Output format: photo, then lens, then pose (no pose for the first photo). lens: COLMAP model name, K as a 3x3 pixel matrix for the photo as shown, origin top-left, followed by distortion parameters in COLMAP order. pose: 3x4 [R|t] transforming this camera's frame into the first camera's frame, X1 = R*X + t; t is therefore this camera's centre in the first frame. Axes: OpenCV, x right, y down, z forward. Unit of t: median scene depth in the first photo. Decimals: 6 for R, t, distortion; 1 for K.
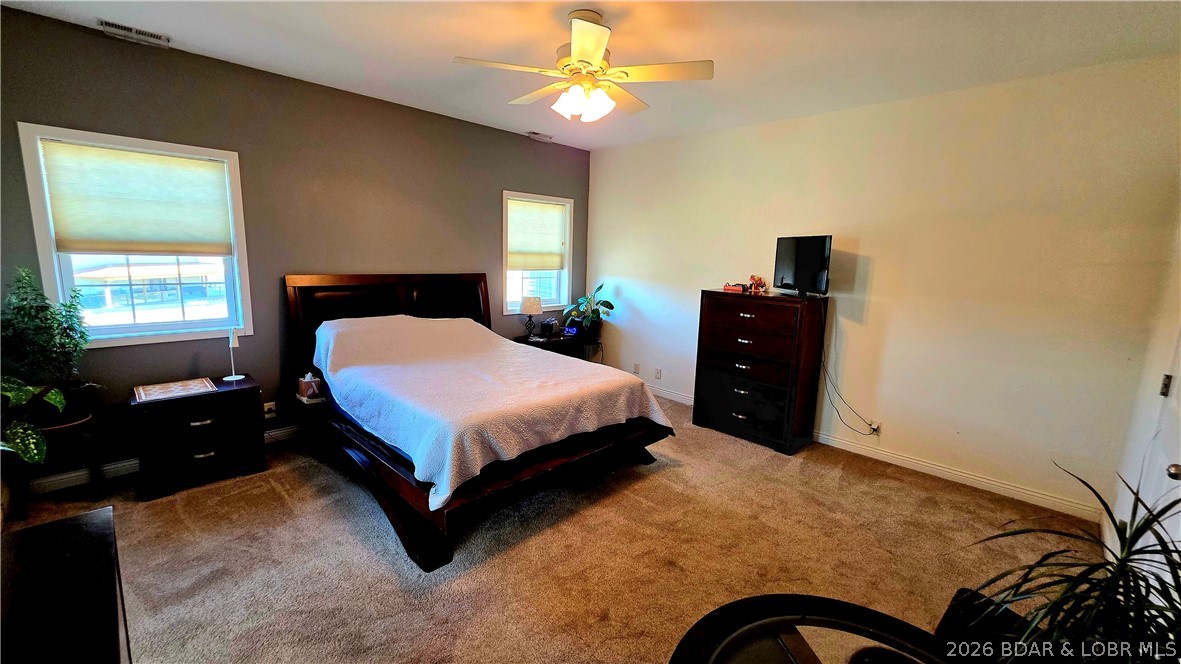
lens RADIAL K [[476.5, 0, 590.9], [0, 476.5, 329.5], [0, 0, 1]] dist [-0.001361, 0.001264]
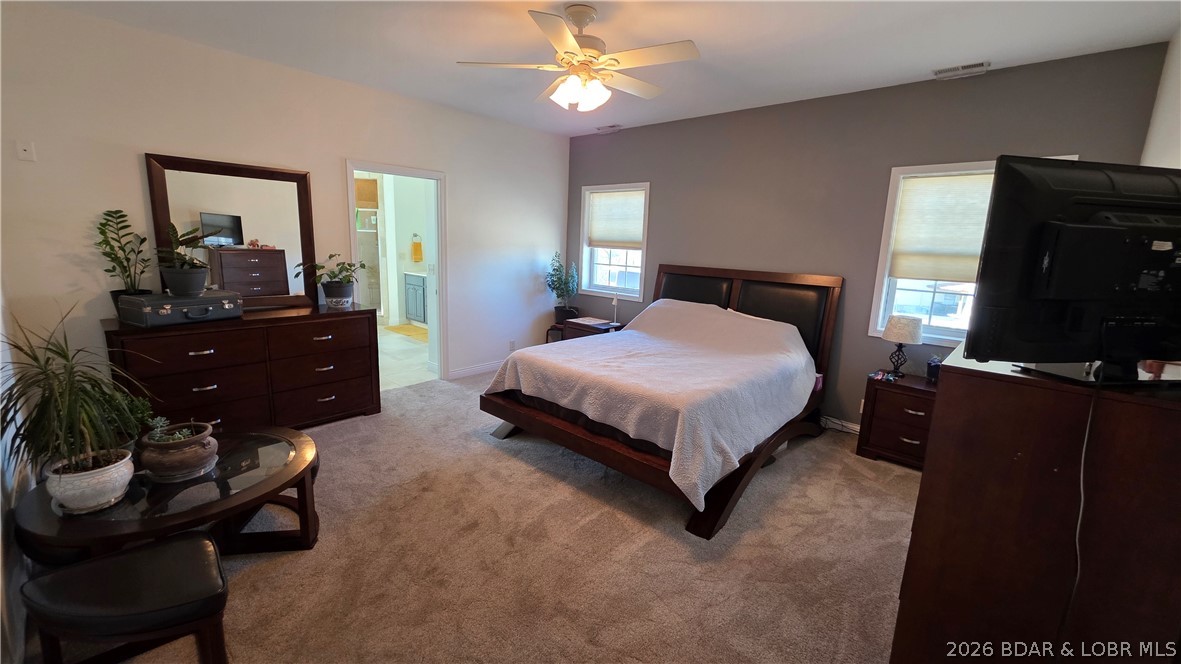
lens RADIAL K [[476.5, 0, 591.0], [0, 476.5, 332.1], [0, 0, 1]] dist [-0.001361, 0.001264]
pose [[0.032535, 0.157661, -0.986957, 0.879780], [-0.197117, 0.969097, 0.148310, -0.098582], [0.979840, 0.189720, 0.062607, 0.843713]]
